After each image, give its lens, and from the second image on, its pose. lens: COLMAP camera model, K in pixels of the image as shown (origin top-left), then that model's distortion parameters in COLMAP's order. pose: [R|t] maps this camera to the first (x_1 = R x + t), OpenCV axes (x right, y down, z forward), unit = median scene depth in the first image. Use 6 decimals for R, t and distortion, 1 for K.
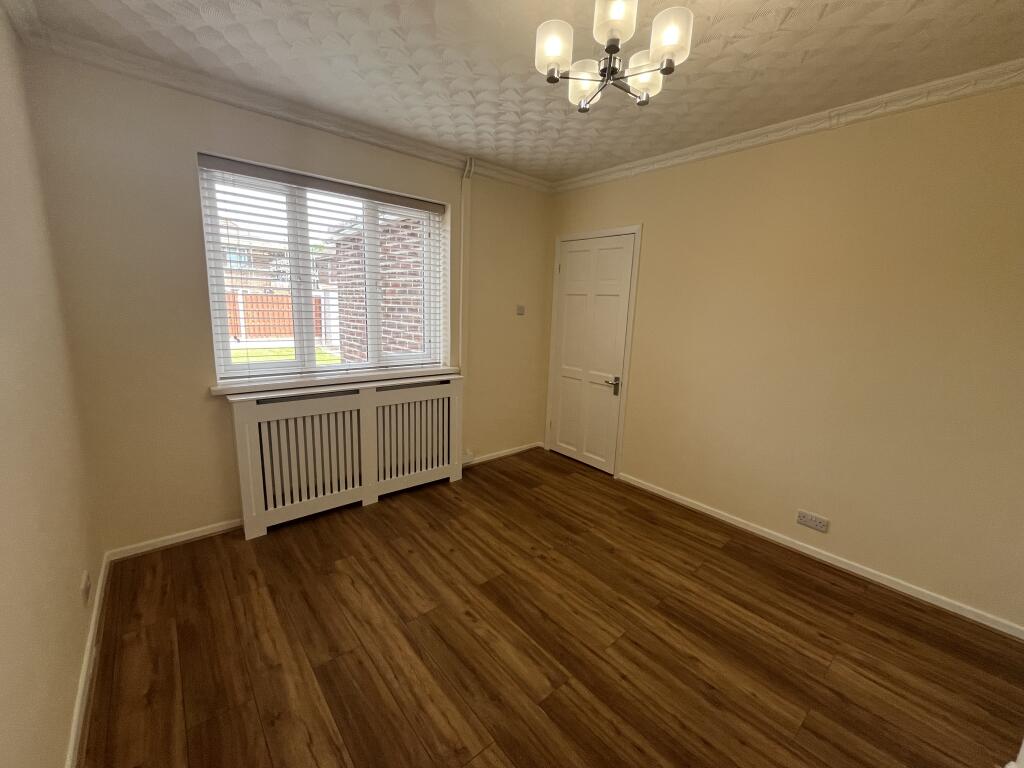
lens RADIAL K [[411.4, 0, 511.0], [0, 411.4, 383.2], [0, 0, 1]] dist [-0.007469, -0.000634]
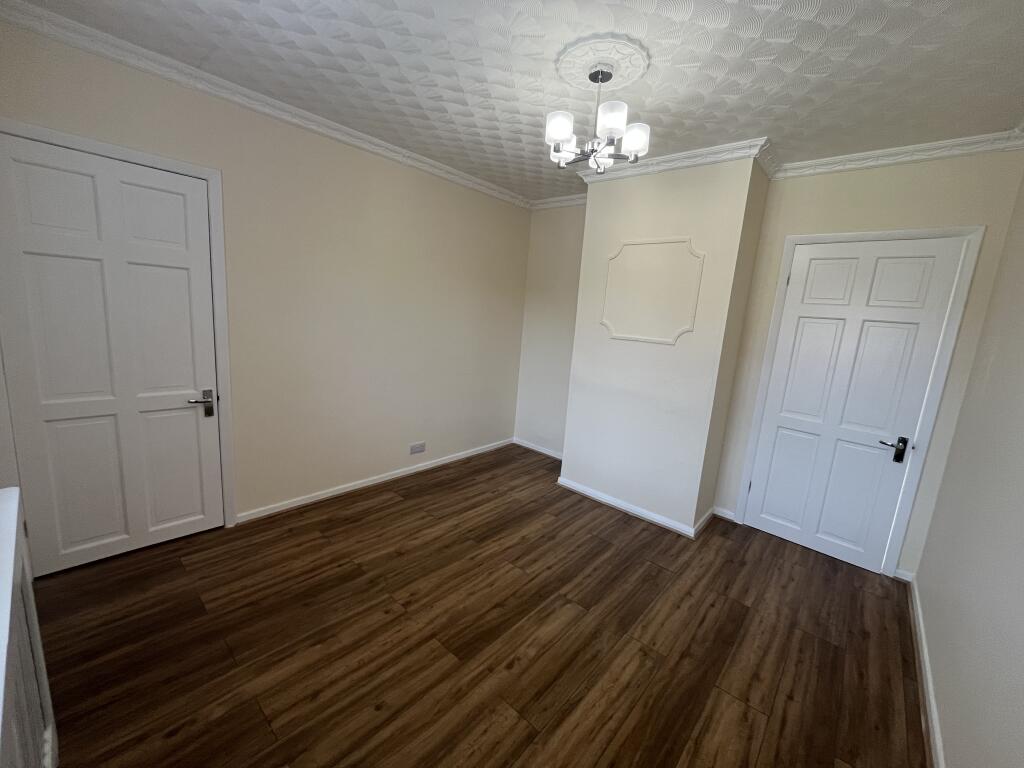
lens RADIAL K [[411.4, 0, 514.1], [0, 411.4, 382.5], [0, 0, 1]] dist [-0.007469, -0.000634]
pose [[-0.132561, -0.217448, 0.967028, -0.733444], [0.110991, 0.966246, 0.232487, -0.204030], [-0.984941, 0.138151, -0.103952, 0.889630]]
